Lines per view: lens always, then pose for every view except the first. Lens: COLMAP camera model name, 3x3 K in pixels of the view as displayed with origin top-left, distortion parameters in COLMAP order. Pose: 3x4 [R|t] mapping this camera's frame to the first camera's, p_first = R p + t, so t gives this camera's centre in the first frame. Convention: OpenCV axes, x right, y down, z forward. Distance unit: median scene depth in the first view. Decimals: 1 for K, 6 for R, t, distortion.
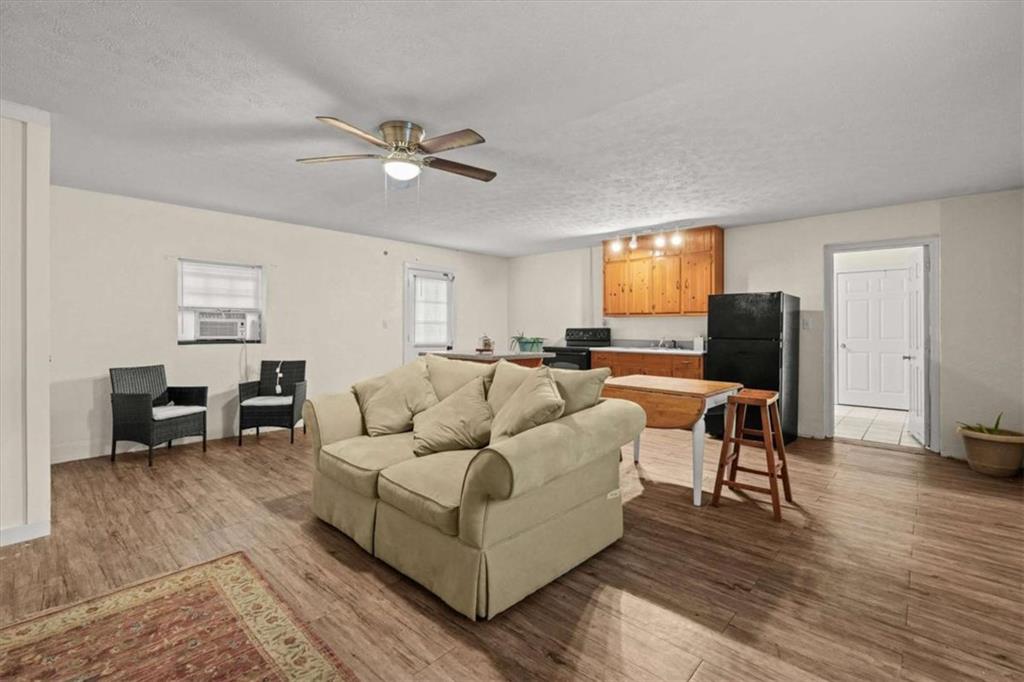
lens RADIAL K [[446.3, 0, 512.0], [0, 446.3, 341.0], [0, 0, 1]] dist [-0.000662, -0.000140]
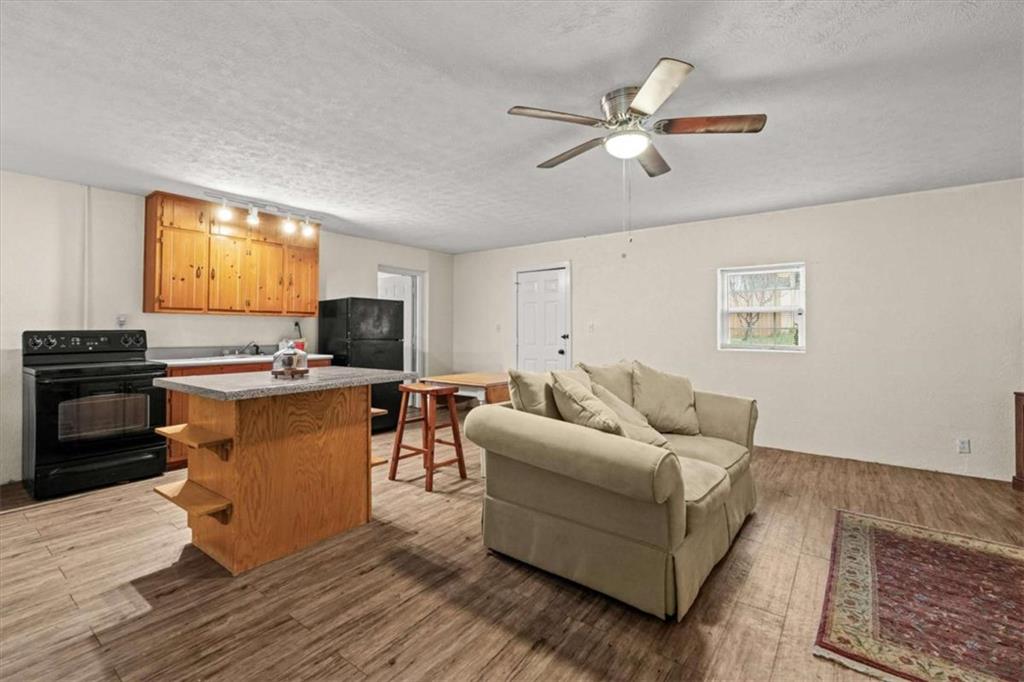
lens RADIAL K [[446.3, 0, 512.0], [0, 446.3, 341.0], [0, 0, 1]] dist [-0.000662, -0.000140]
pose [[-0.085510, -0.029913, 0.995888, -0.542225], [0.025596, 0.999153, 0.032209, -0.025446], [-0.996008, 0.028245, -0.084672, 0.657762]]
